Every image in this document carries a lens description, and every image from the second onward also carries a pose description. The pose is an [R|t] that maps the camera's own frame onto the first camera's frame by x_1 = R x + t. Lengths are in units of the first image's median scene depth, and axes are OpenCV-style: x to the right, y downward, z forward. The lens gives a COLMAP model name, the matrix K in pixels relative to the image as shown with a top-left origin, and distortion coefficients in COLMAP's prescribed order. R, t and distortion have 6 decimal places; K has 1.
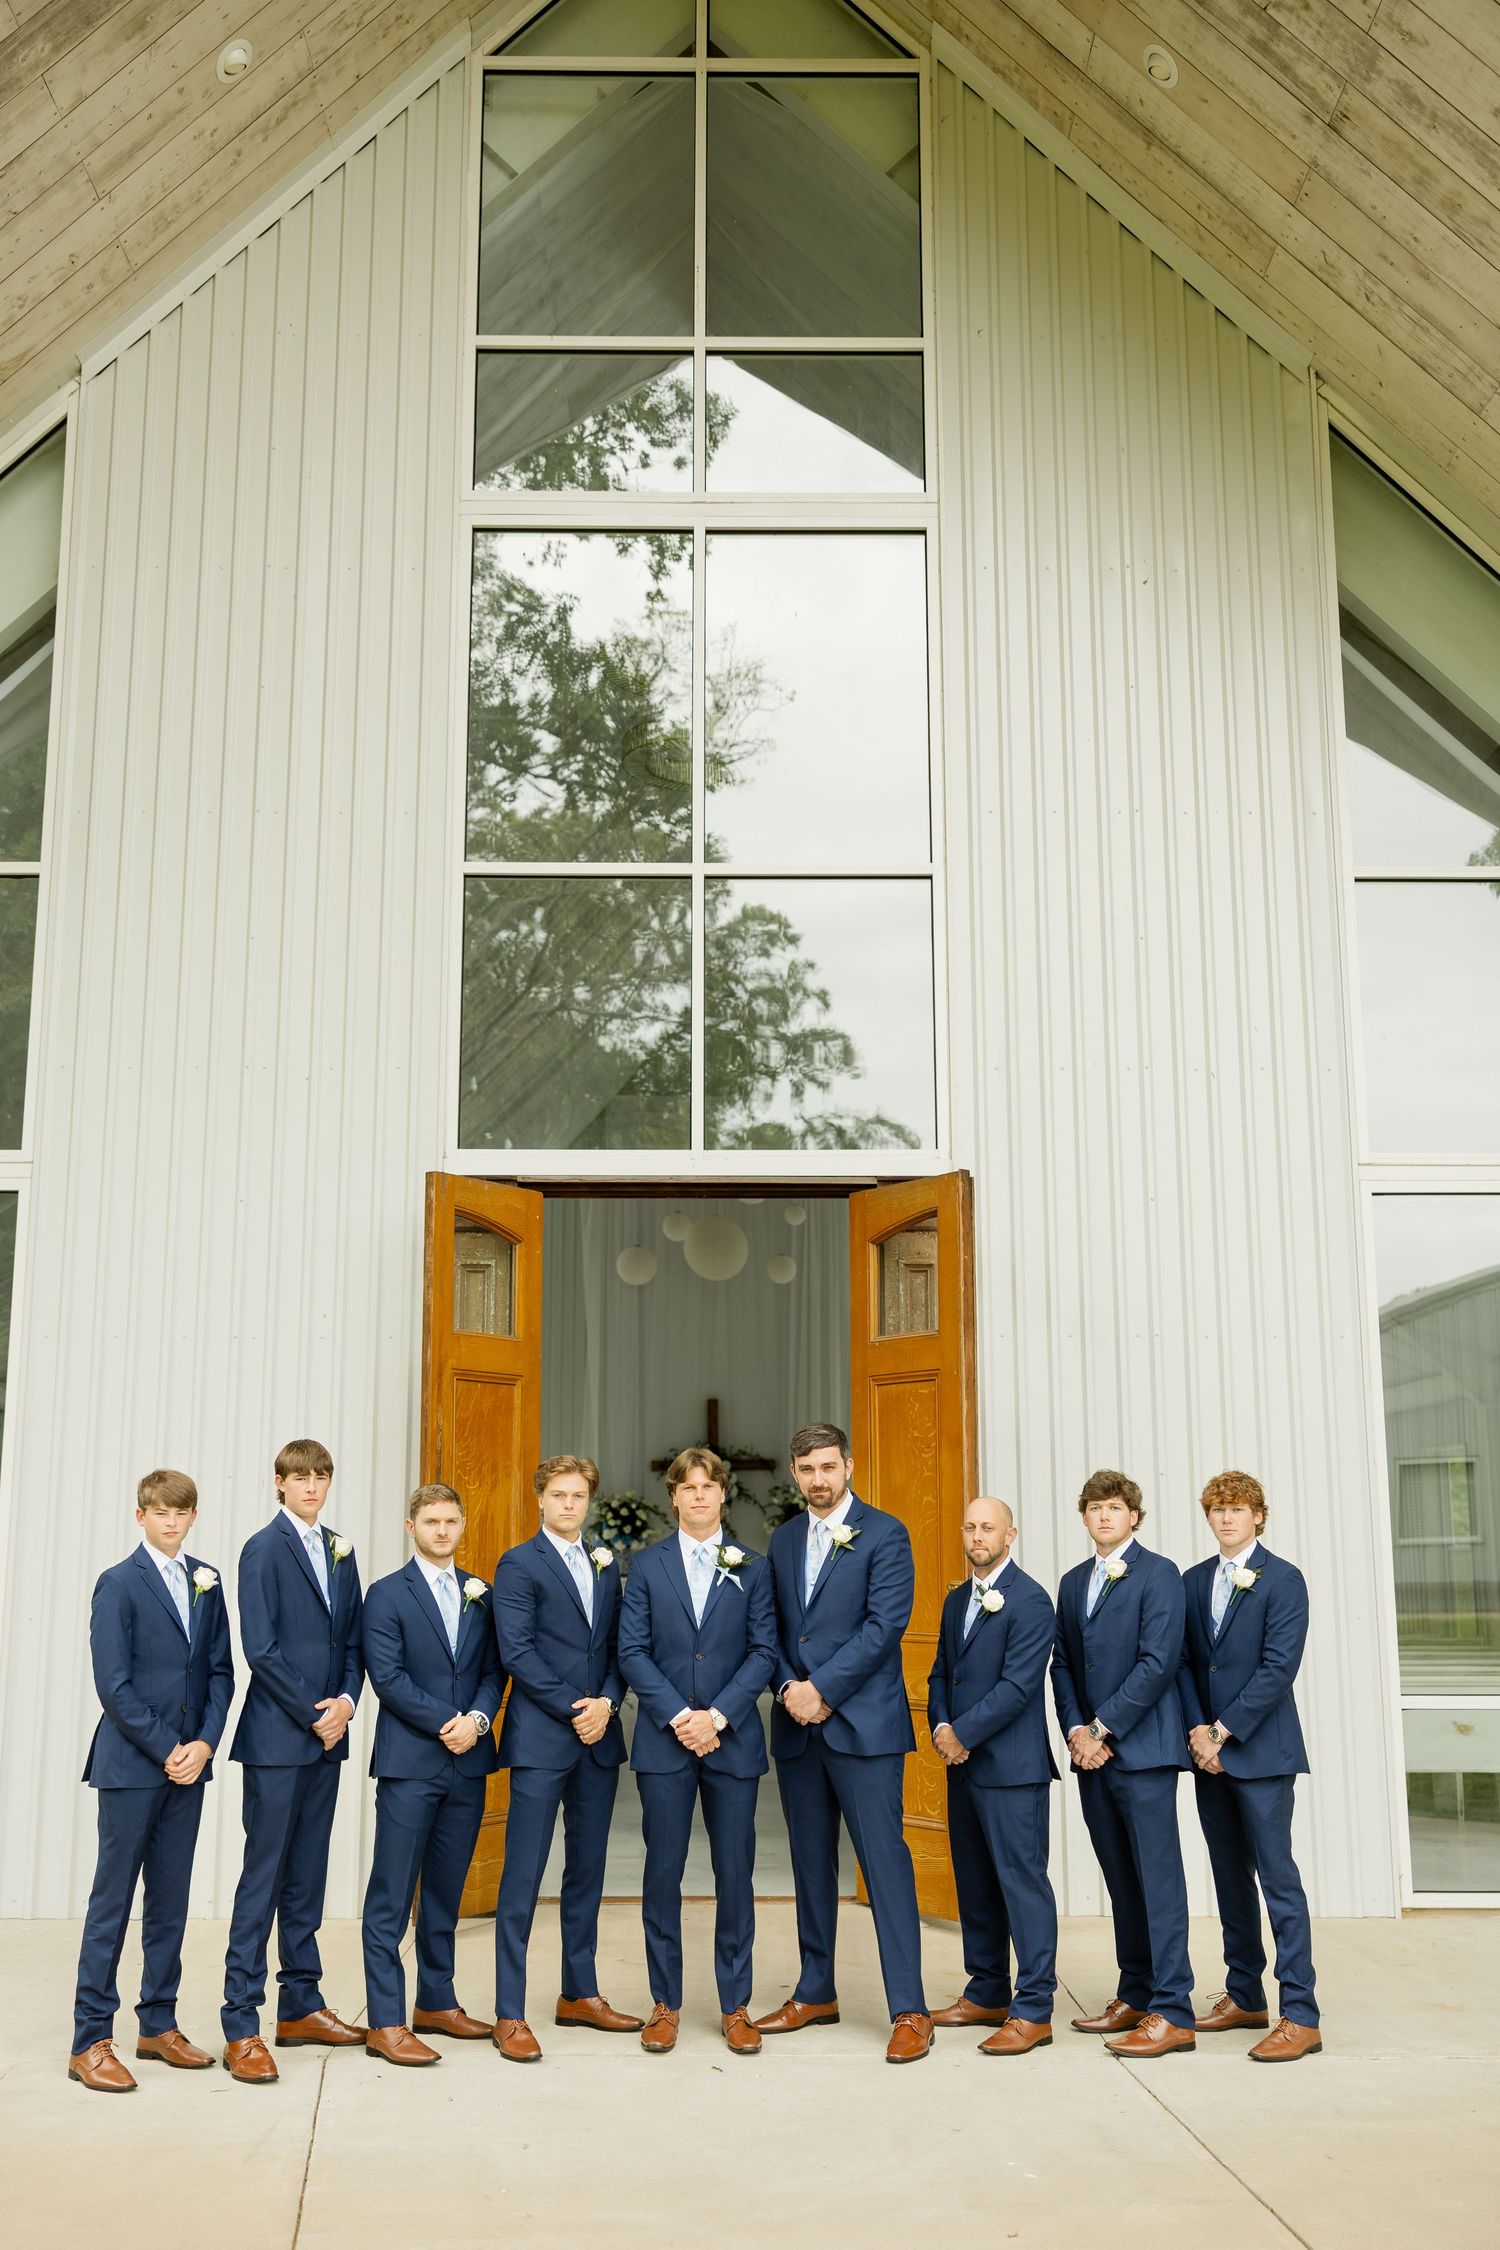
lens RADIAL K [[3321.6, 0, 750.0], [0, 3321.6, 1125.0], [0, 0, 1]] dist [0.533672, -0.002186]
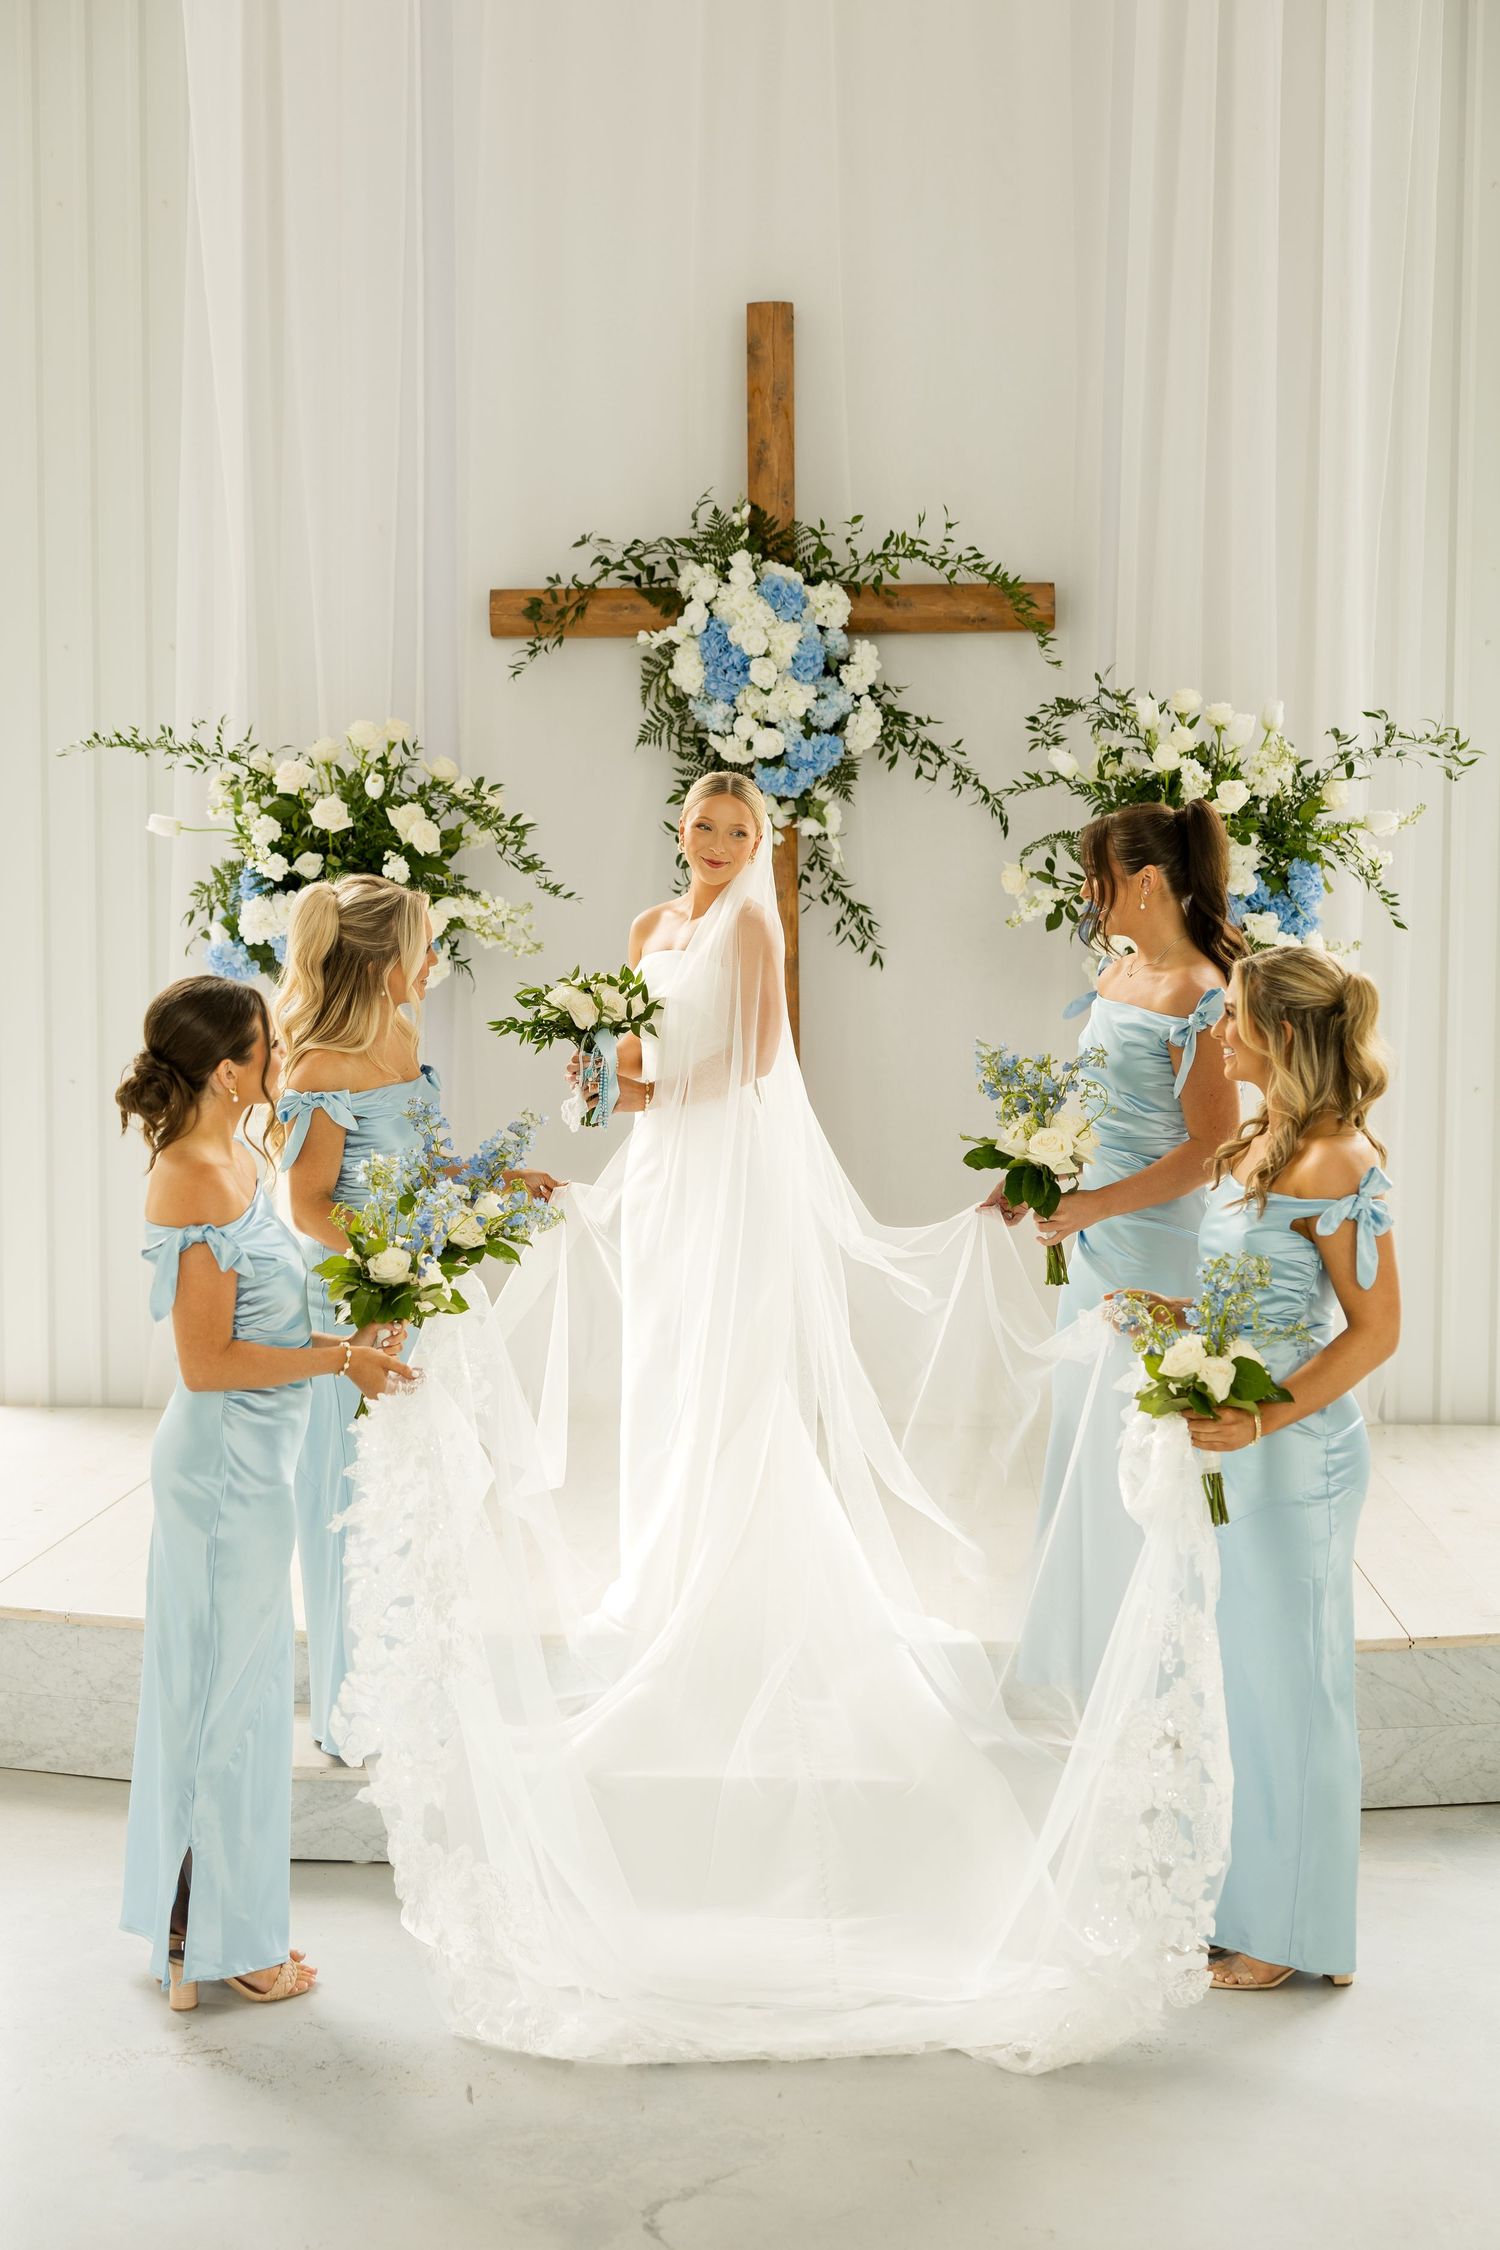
lens RADIAL K [[2856.9, 0, 750.0], [0, 2856.9, 1125.0], [0, 0, 1]] dist [-0.006333, 0.007927]
pose [[0.998108, 0.008150, -0.060943, -0.000890], [0.003379, 0.982406, 0.186729, 0.125334], [0.061392, -0.186582, 0.980519, 1.017675]]
